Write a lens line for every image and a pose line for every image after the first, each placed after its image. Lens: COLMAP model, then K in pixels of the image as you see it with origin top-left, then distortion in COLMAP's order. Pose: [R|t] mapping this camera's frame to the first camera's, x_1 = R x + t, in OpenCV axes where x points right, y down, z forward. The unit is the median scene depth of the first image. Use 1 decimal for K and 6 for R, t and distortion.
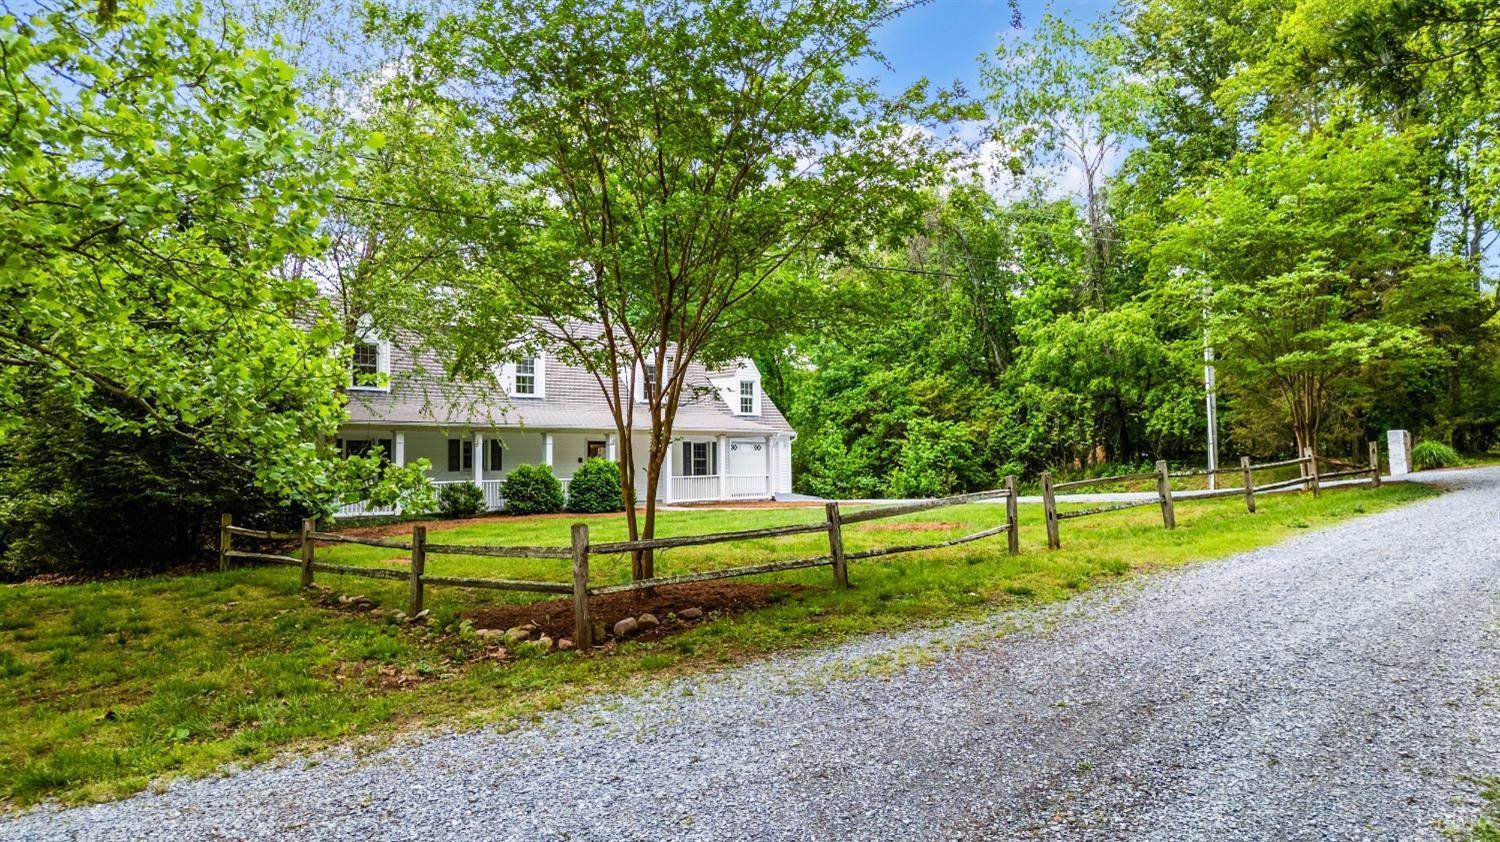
lens RADIAL K [[984.4, 0, 750.0], [0, 984.4, 421.0], [0, 0, 1]] dist [0.038549, -0.004116]
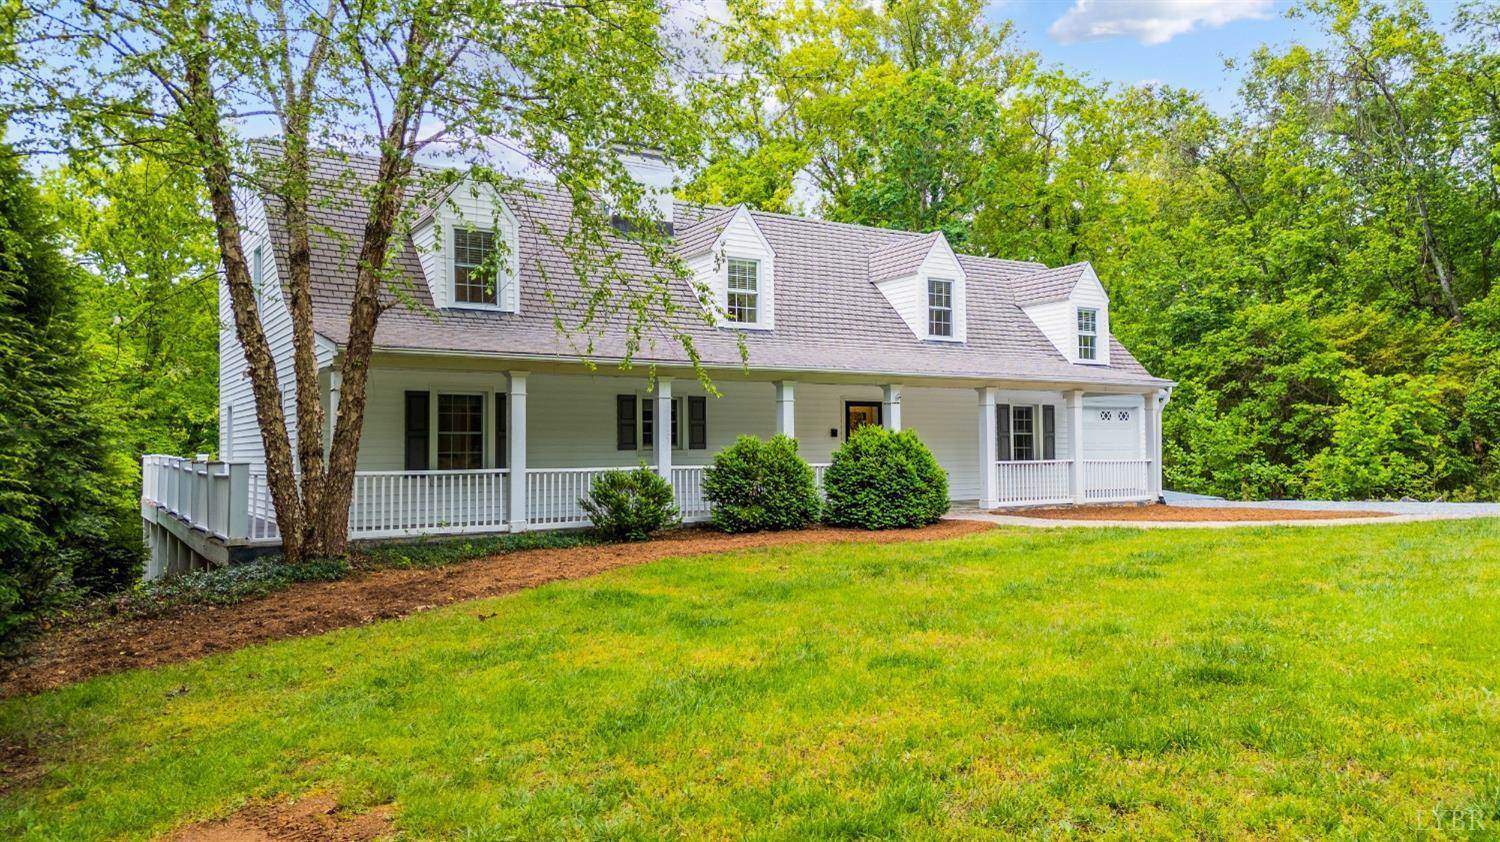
lens RADIAL K [[1045.6, 0, 725.1], [0, 1045.6, 429.0], [0, 0, 1]] dist [0.041578, -0.002353]
pose [[0.973724, -0.005250, -0.227672, -0.084410], [0.010587, 0.999697, 0.022228, 0.020507], [0.227486, -0.024054, 0.973484, 0.338654]]
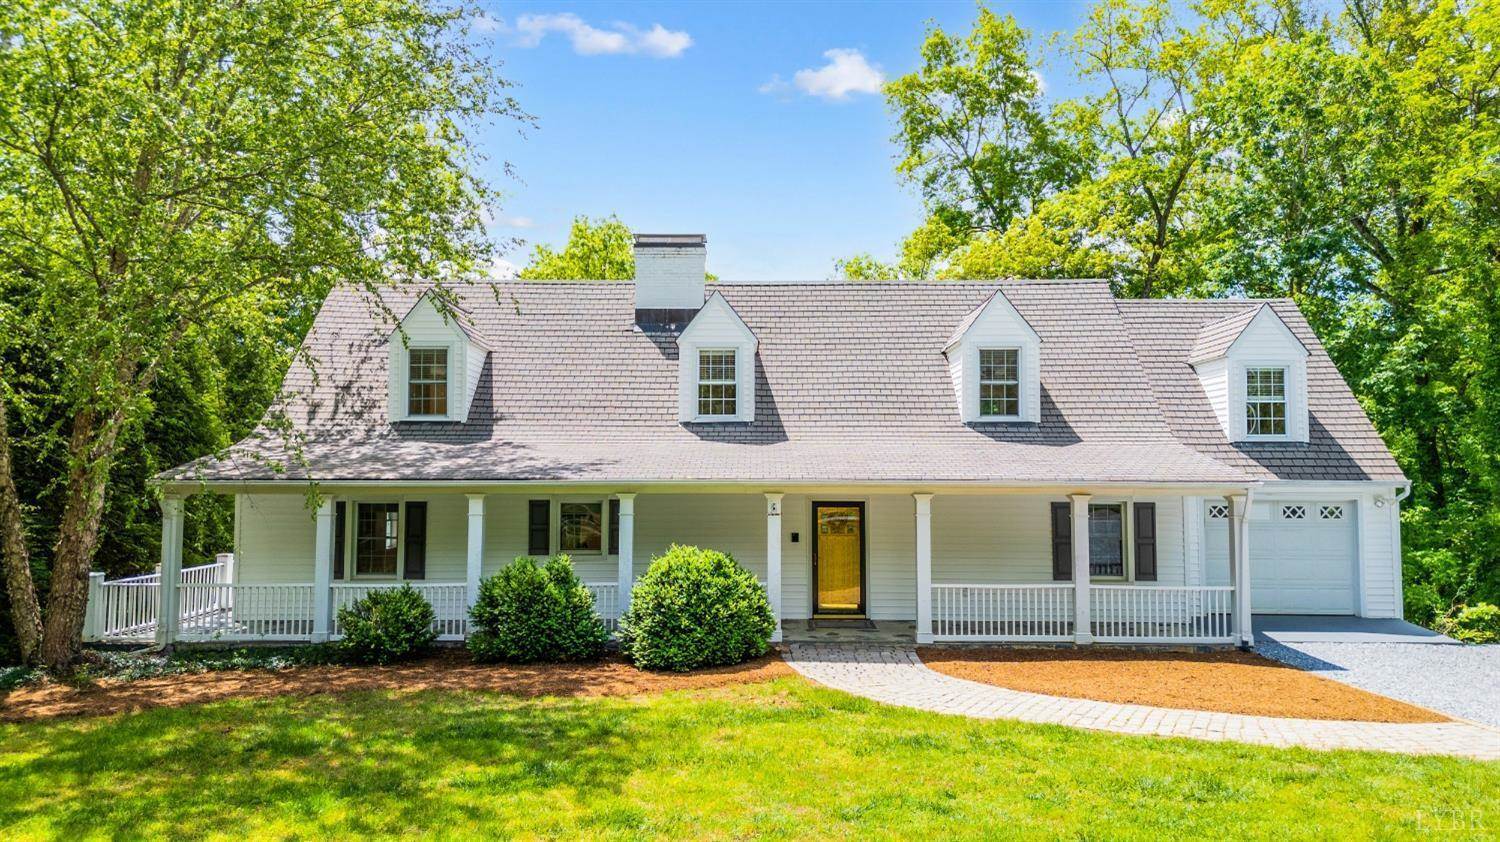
lens RADIAL K [[984.4, 0, 750.0], [0, 984.4, 421.0], [0, 0, 1]] dist [0.038549, -0.004116]
pose [[0.682256, -0.090193, -0.725529, 0.179681], [0.019715, 0.994270, -0.105063, 0.029711], [0.730848, 0.057376, 0.680125, 0.598811]]
